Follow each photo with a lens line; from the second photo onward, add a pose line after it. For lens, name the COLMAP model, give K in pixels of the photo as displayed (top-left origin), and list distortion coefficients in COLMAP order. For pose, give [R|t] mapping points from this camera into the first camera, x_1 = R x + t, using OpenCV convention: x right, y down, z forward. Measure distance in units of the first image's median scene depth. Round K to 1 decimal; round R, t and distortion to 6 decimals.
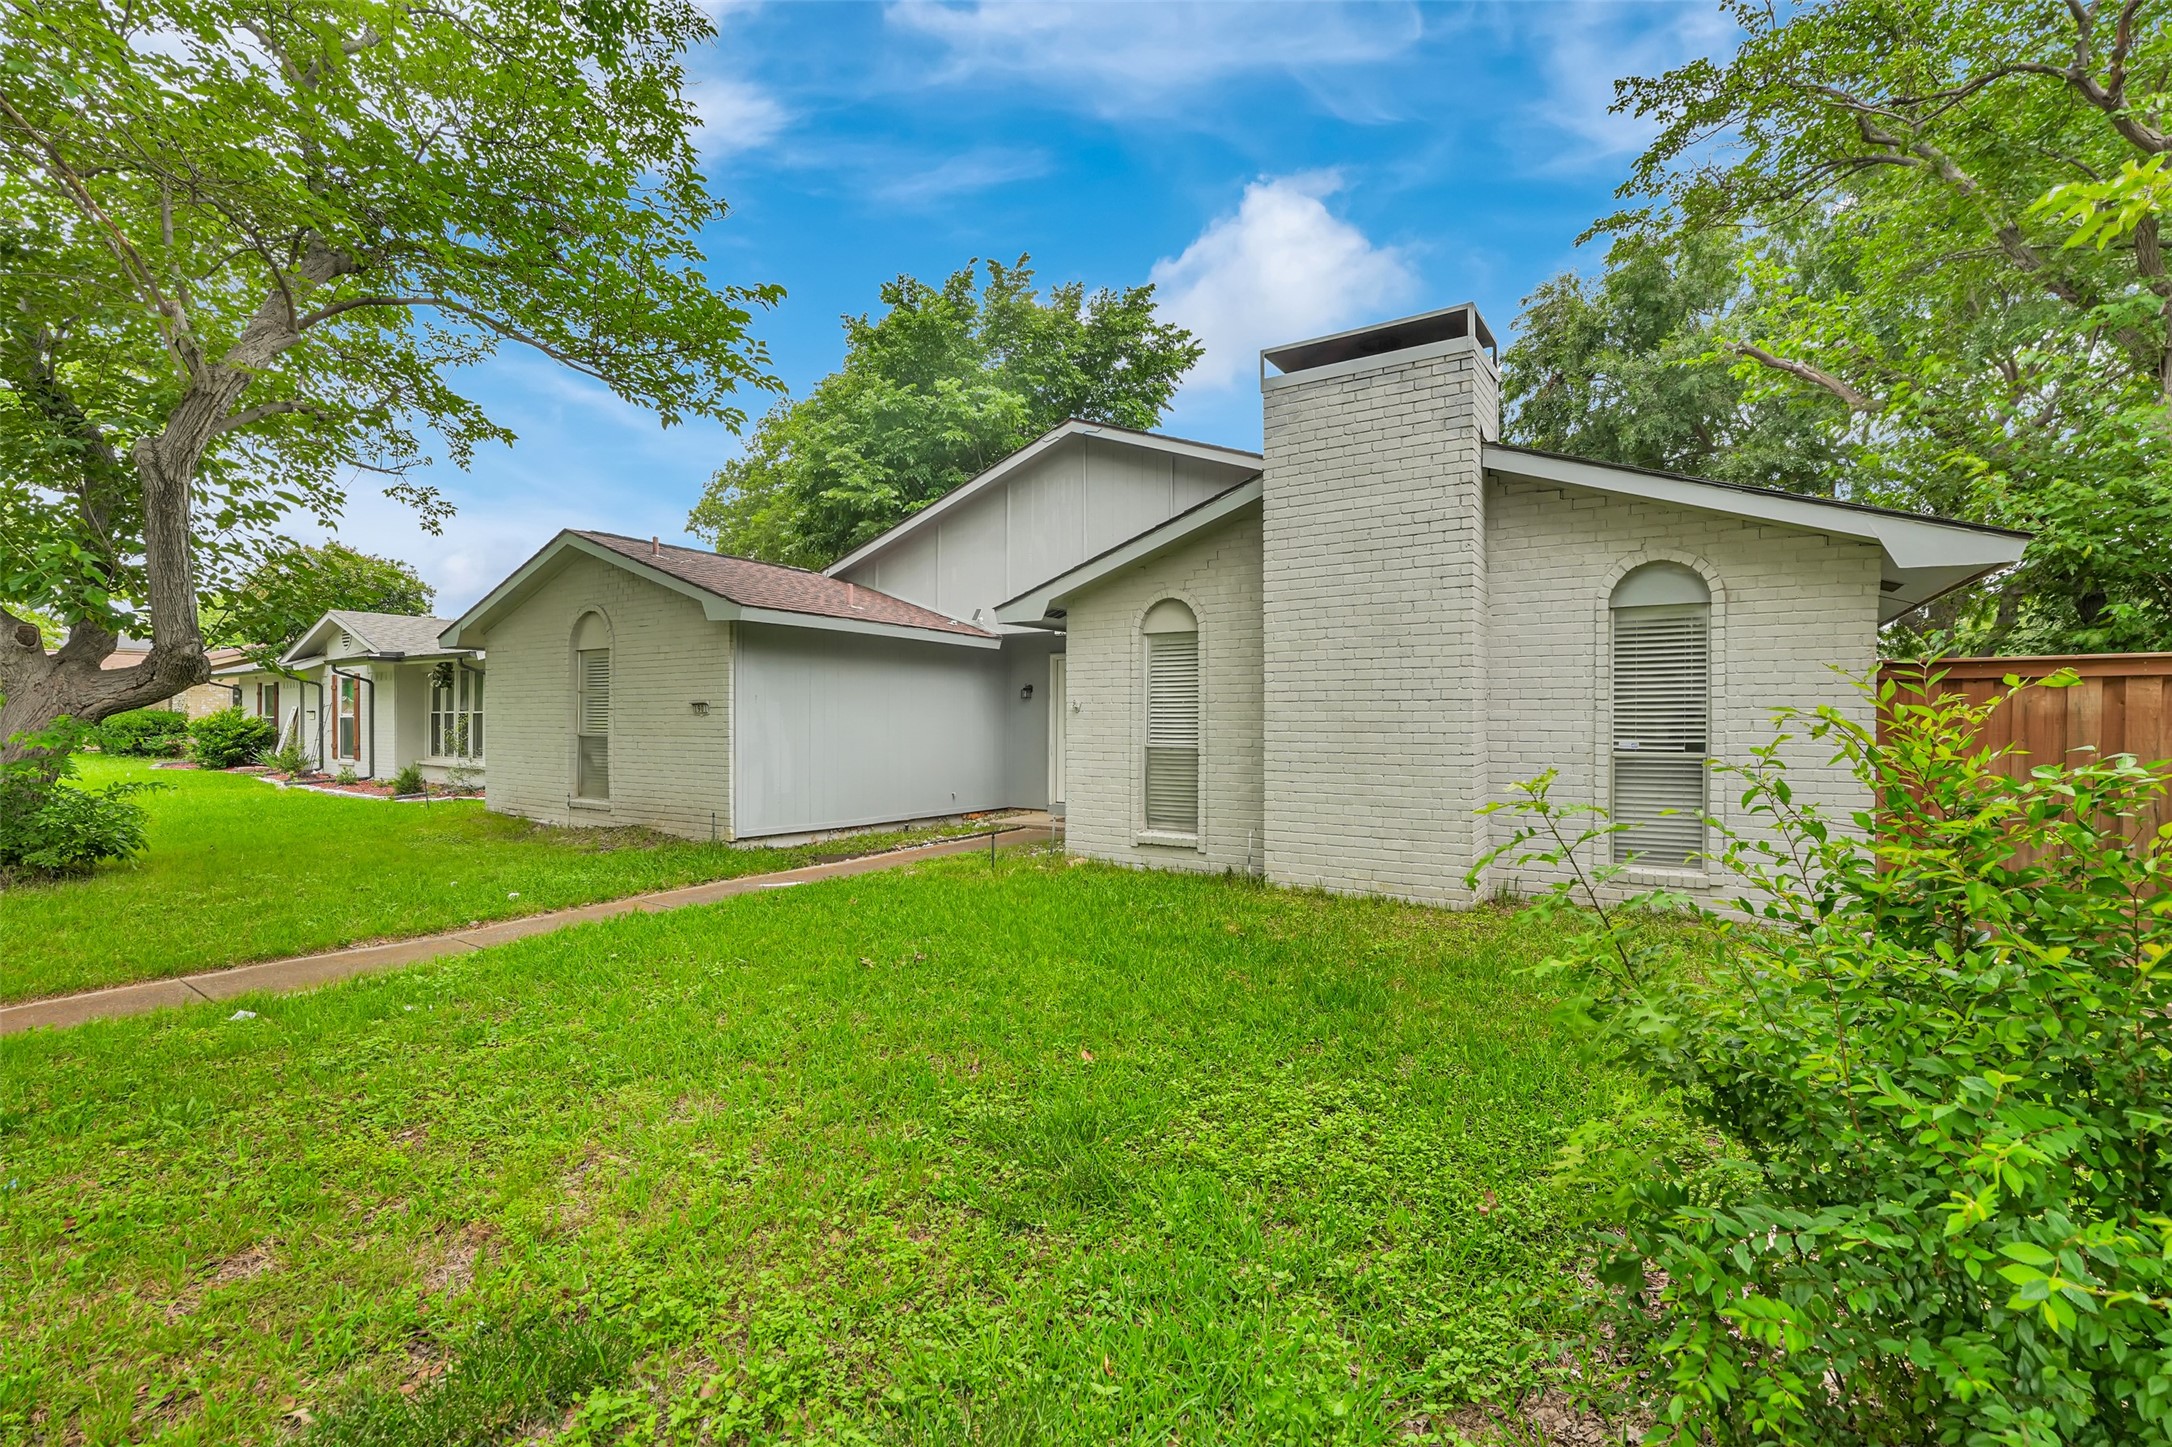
lens RADIAL K [[911.3, 0, 1068.2], [0, 911.3, 731.9], [0, 0, 1]] dist [-0.018574, 0.001004]
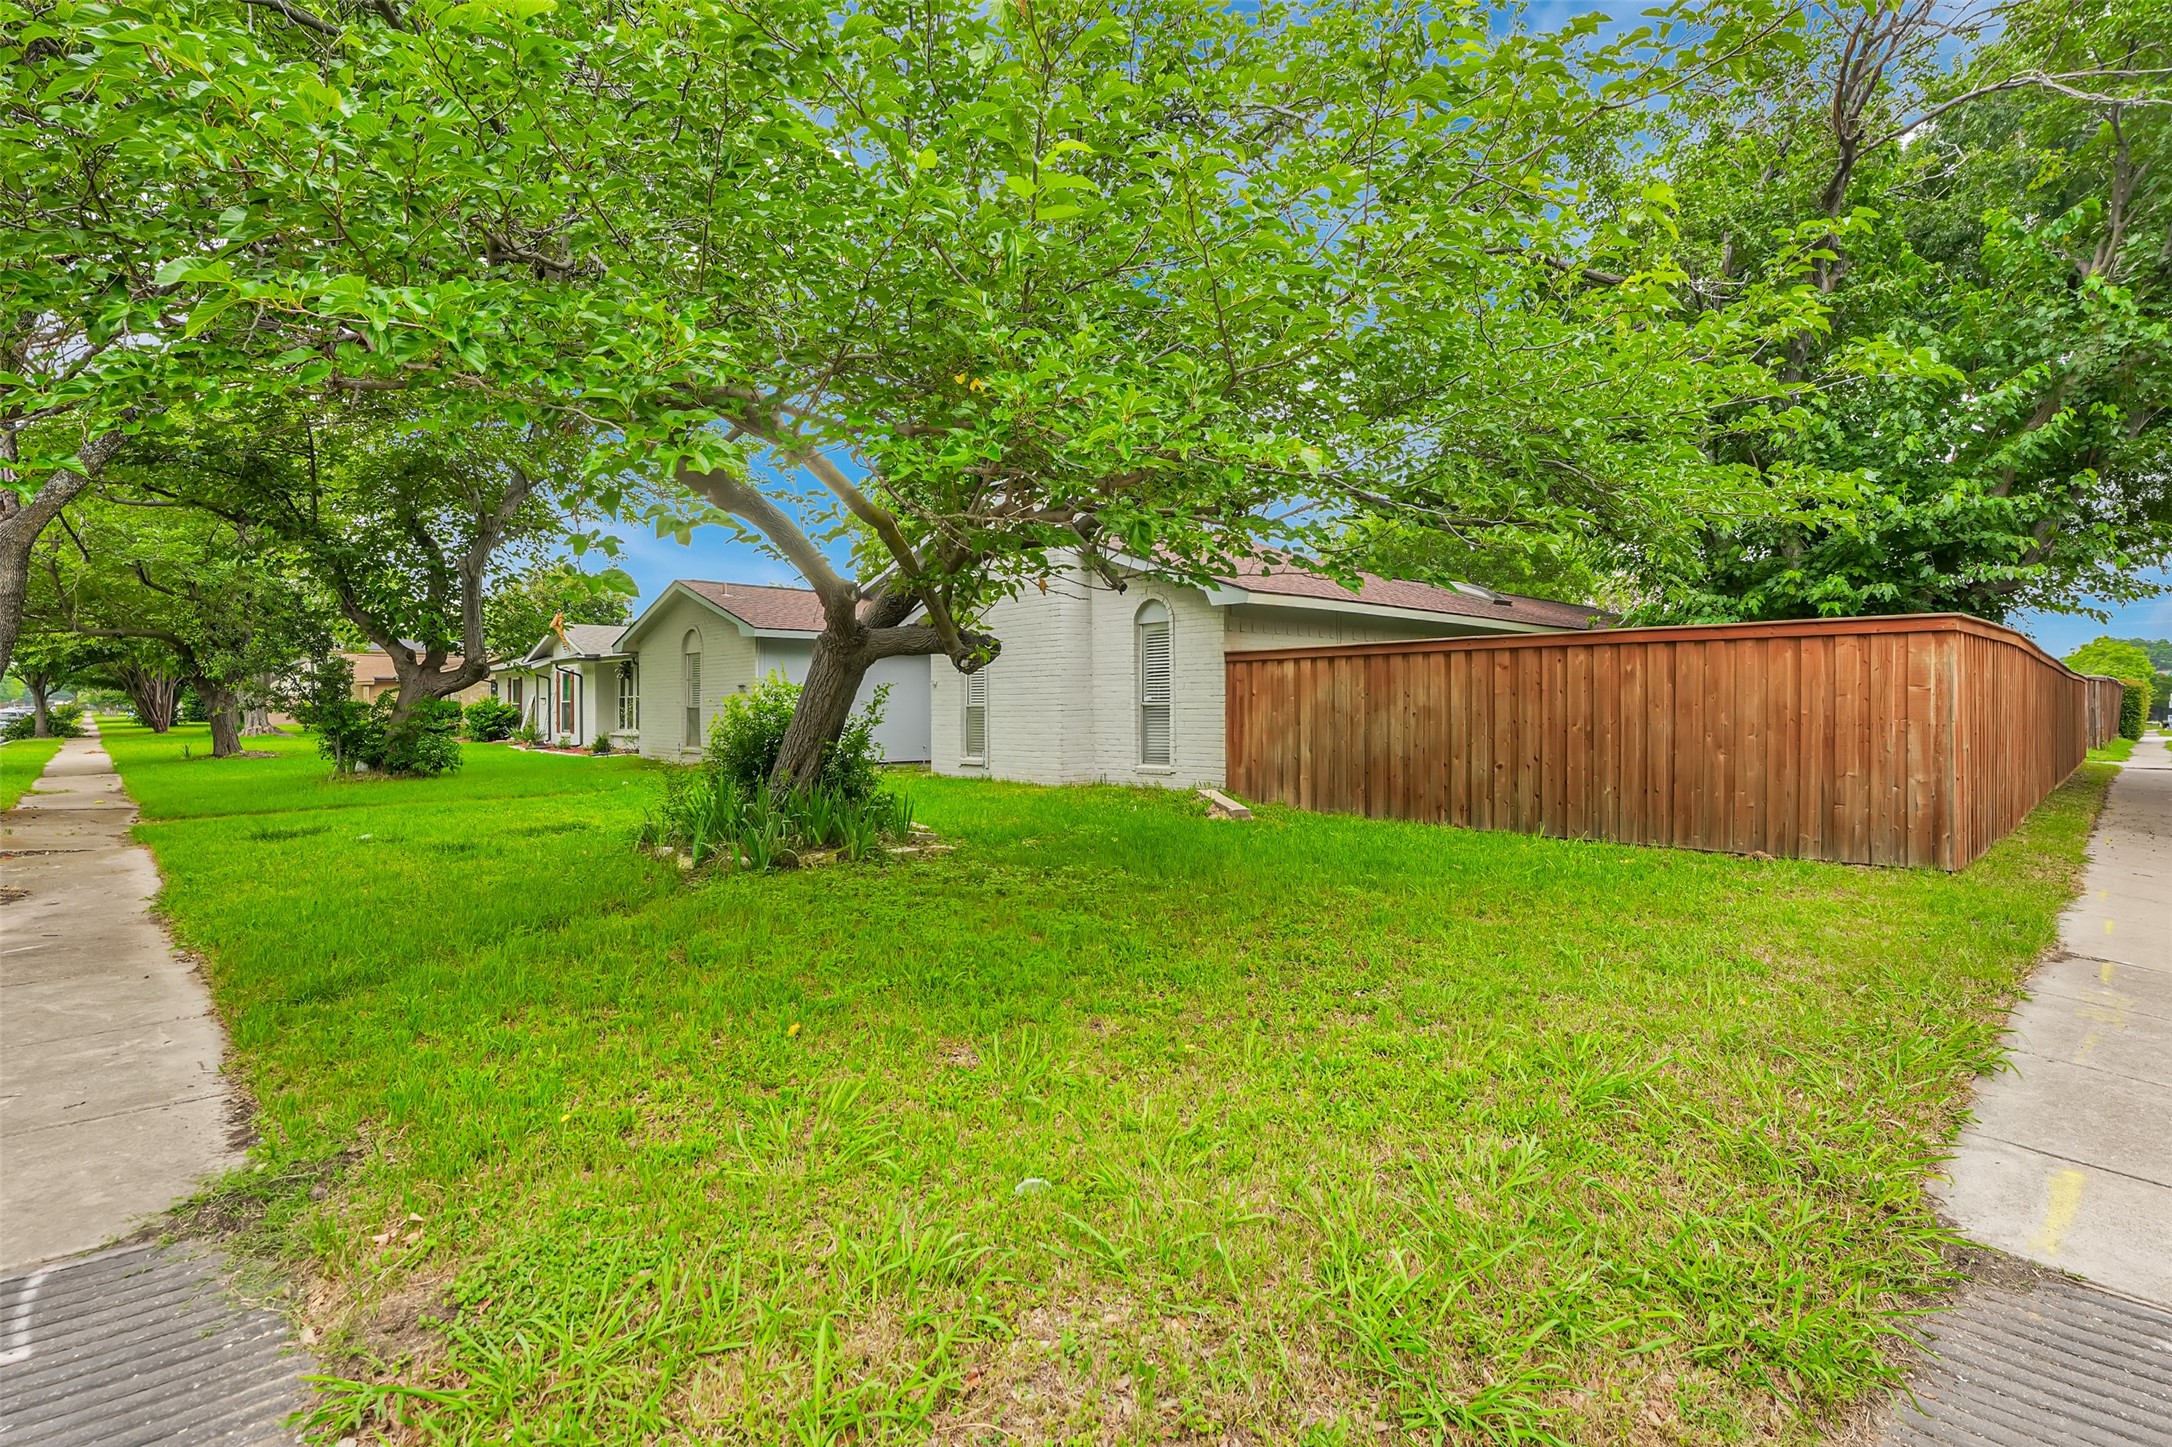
lens RADIAL K [[1116.9, 0, 1105.2], [0, 1116.9, 715.0], [0, 0, 1]] dist [0.000409, -0.001918]
pose [[0.971358, -0.008835, -0.237458, 0.763762], [0.006832, 0.999934, -0.009256, 0.048127], [0.237524, 0.007369, 0.971354, -0.868320]]
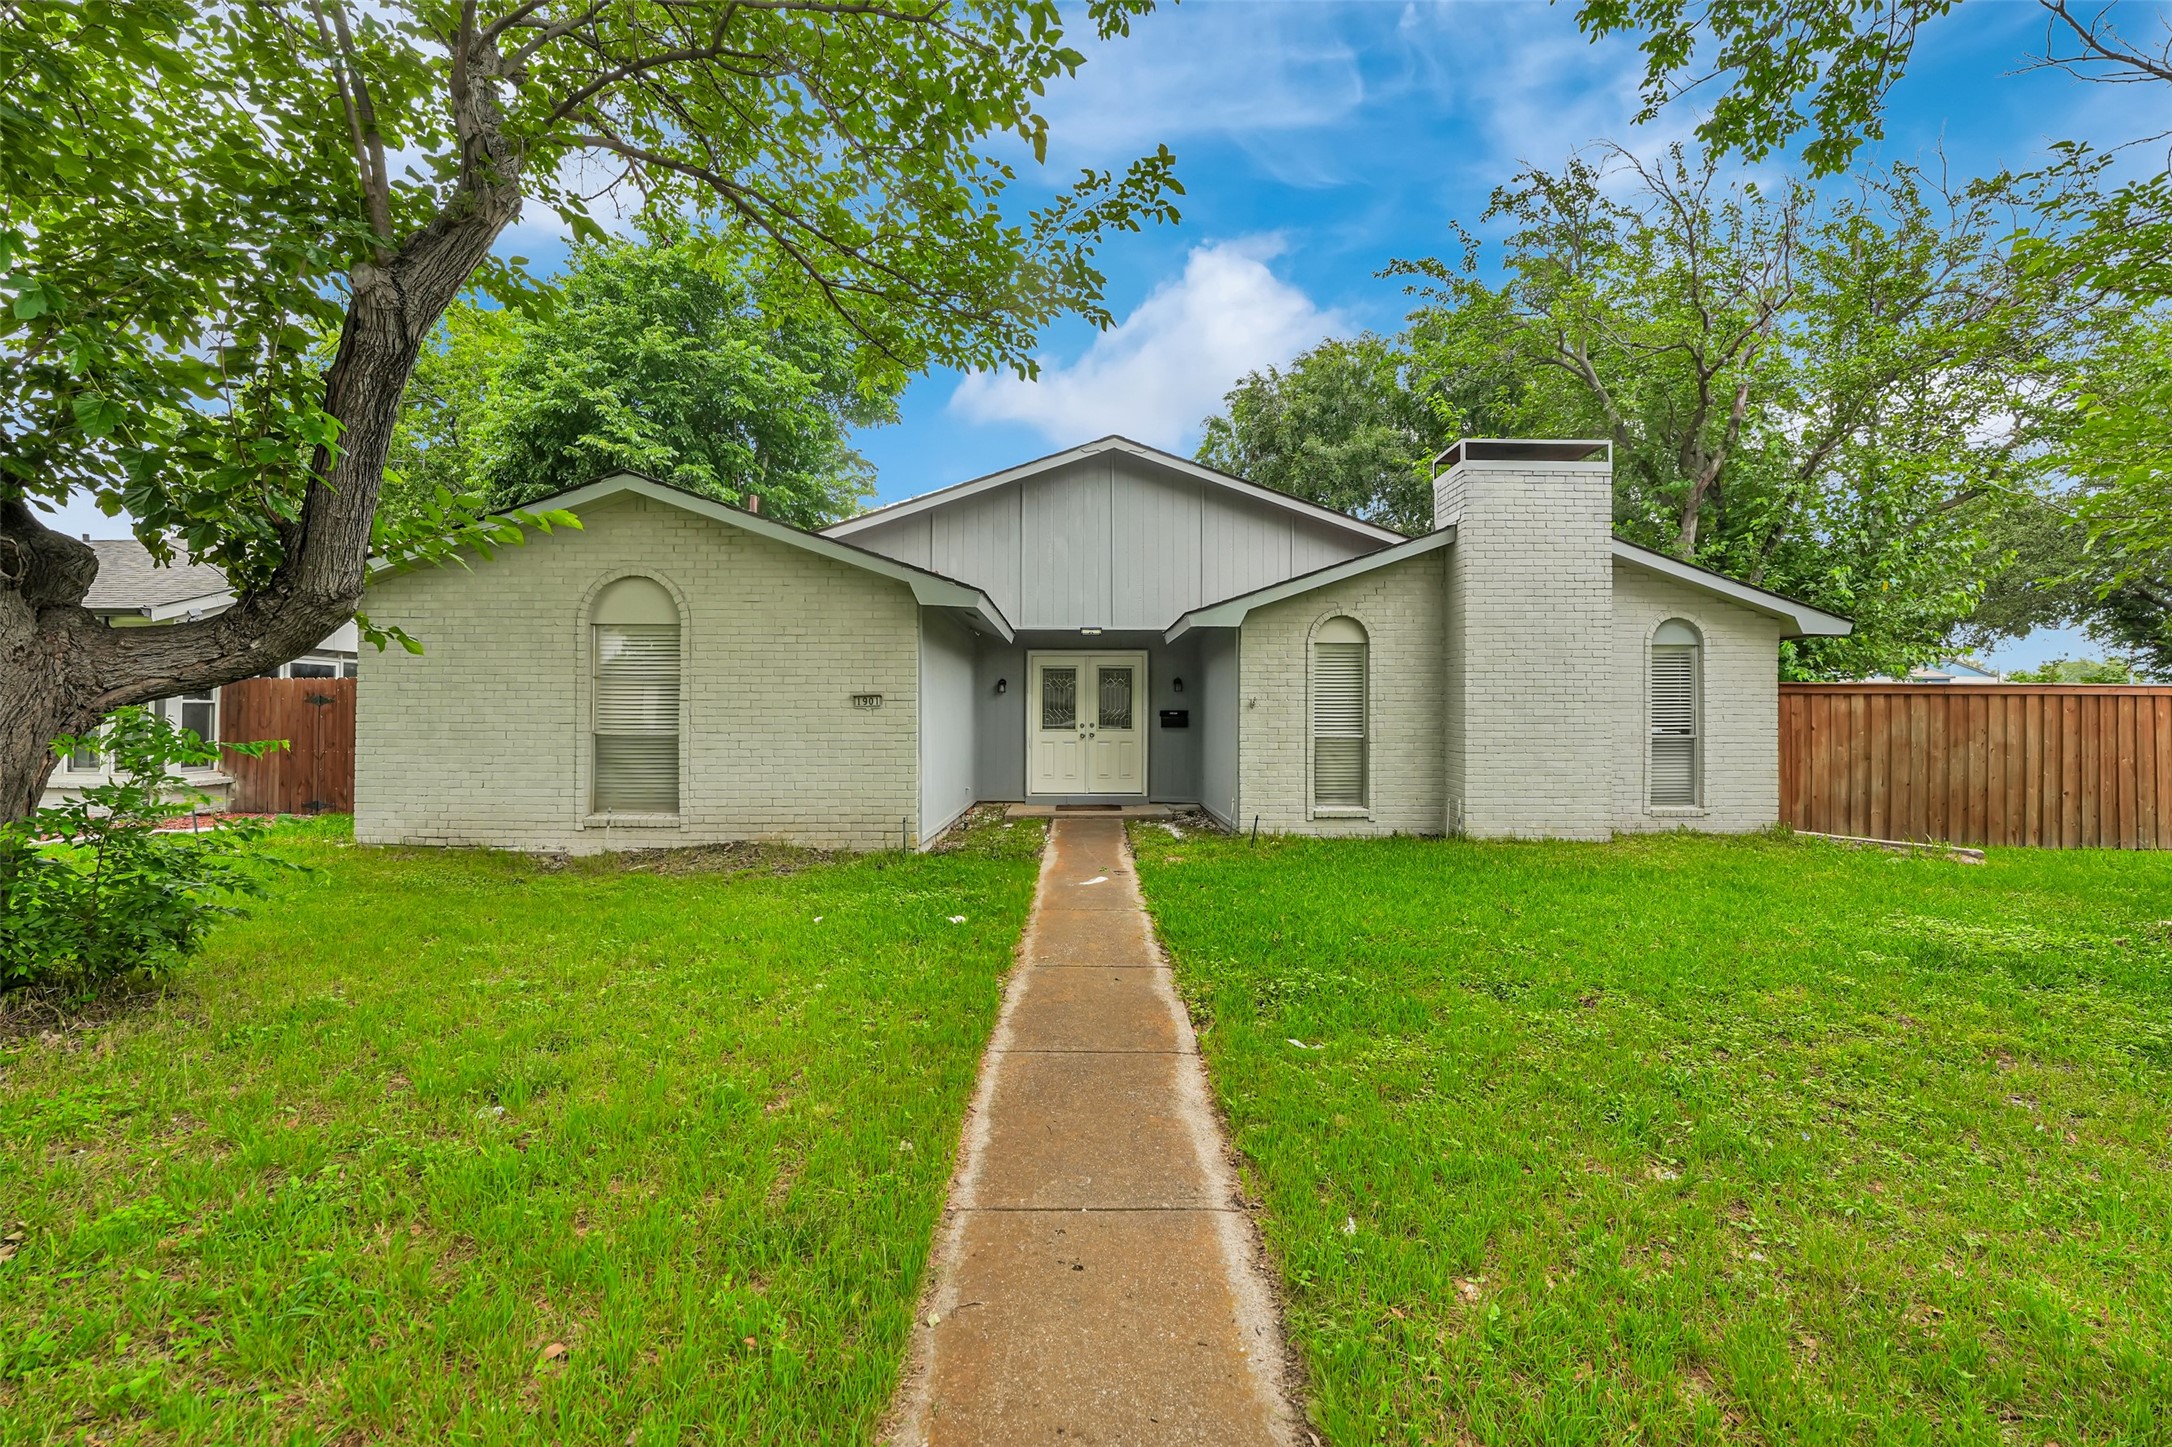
lens RADIAL K [[911.3, 0, 1084.1], [0, 911.3, 709.8], [0, 0, 1]] dist [-0.018574, 0.001004]
pose [[0.828903, 0.002024, 0.559388, -0.803339], [0.005241, 0.999921, -0.011384, -0.006752], [-0.559368, 0.012368, 0.828827, 0.170429]]
